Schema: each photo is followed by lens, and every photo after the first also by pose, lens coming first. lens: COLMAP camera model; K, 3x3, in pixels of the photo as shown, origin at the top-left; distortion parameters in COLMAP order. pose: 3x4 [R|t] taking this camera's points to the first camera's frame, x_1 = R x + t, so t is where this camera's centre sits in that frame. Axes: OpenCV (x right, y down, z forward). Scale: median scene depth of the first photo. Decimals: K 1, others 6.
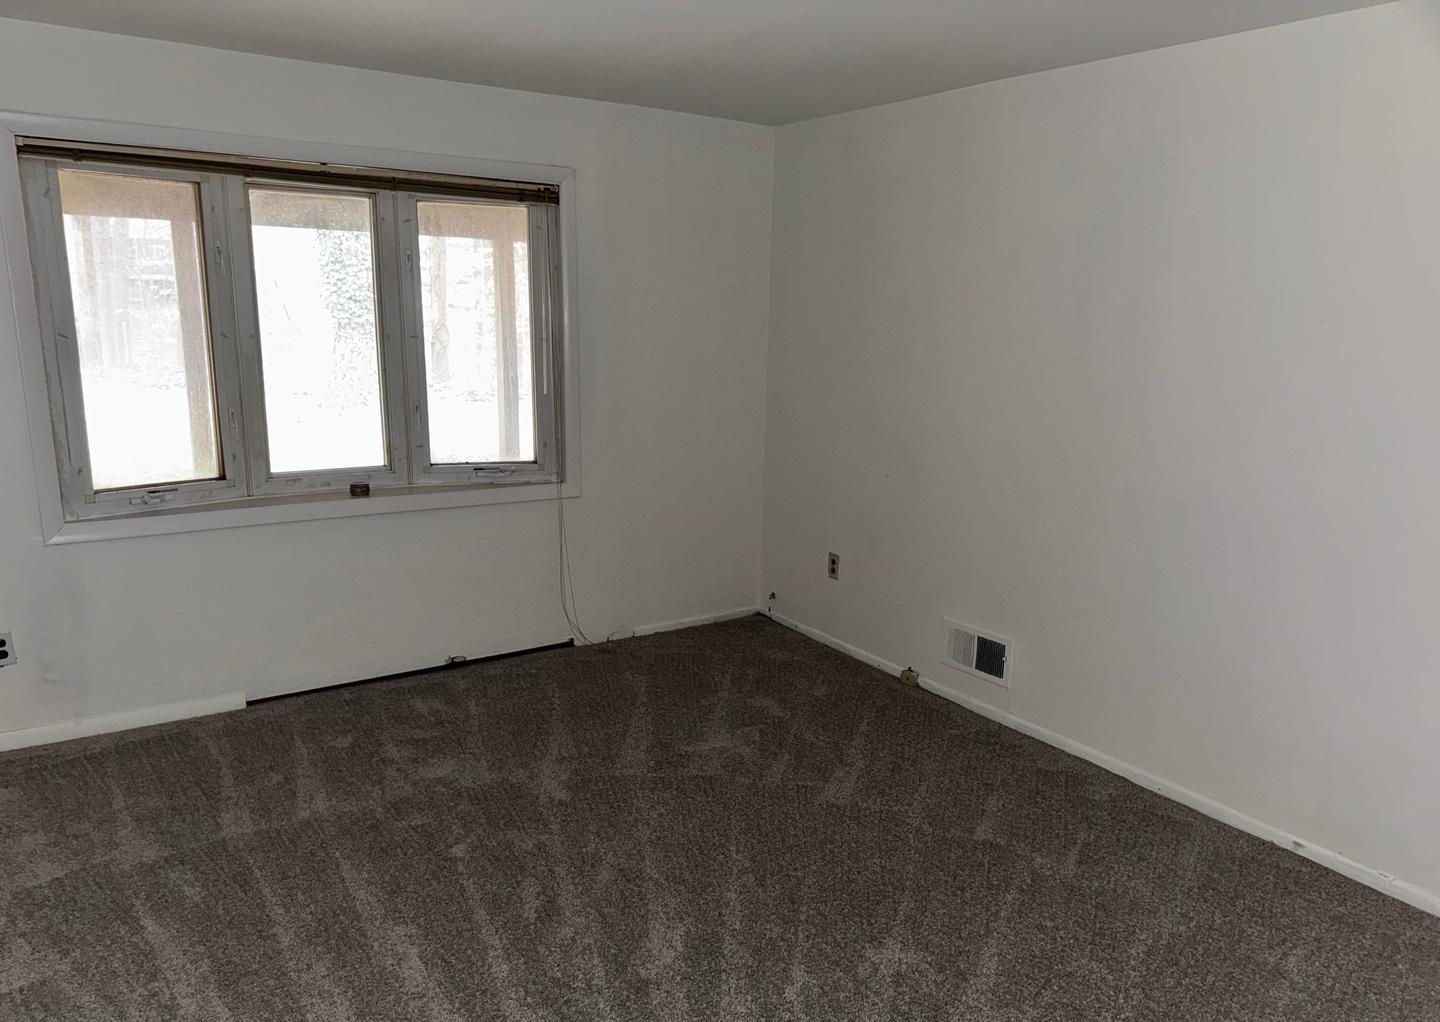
lens RADIAL K [[1003.0, 0, 713.2], [0, 1003.0, 538.5], [0, 0, 1]] dist [0.058873, -0.065375]
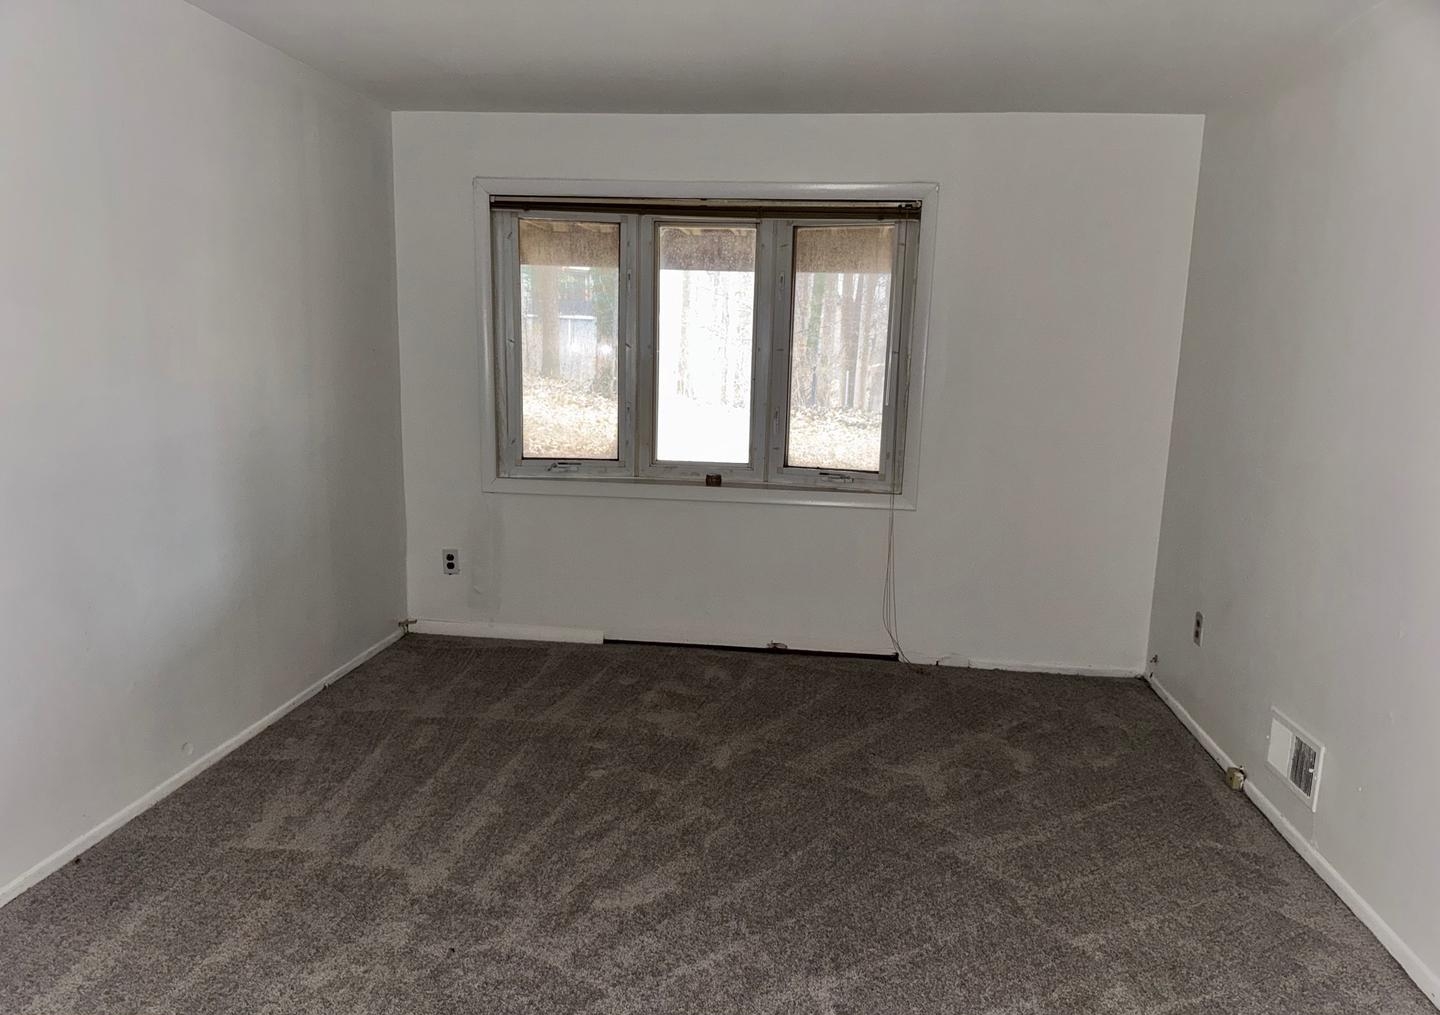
lens RADIAL K [[1011.4, 0, 719.6], [0, 1011.4, 536.6], [0, 0, 1]] dist [0.109469, -0.002011]
pose [[0.767561, 0.122152, -0.629228, 0.399401], [-0.154060, 0.988054, 0.003881, 0.010313], [0.622186, 0.093960, 0.777211, 0.112472]]
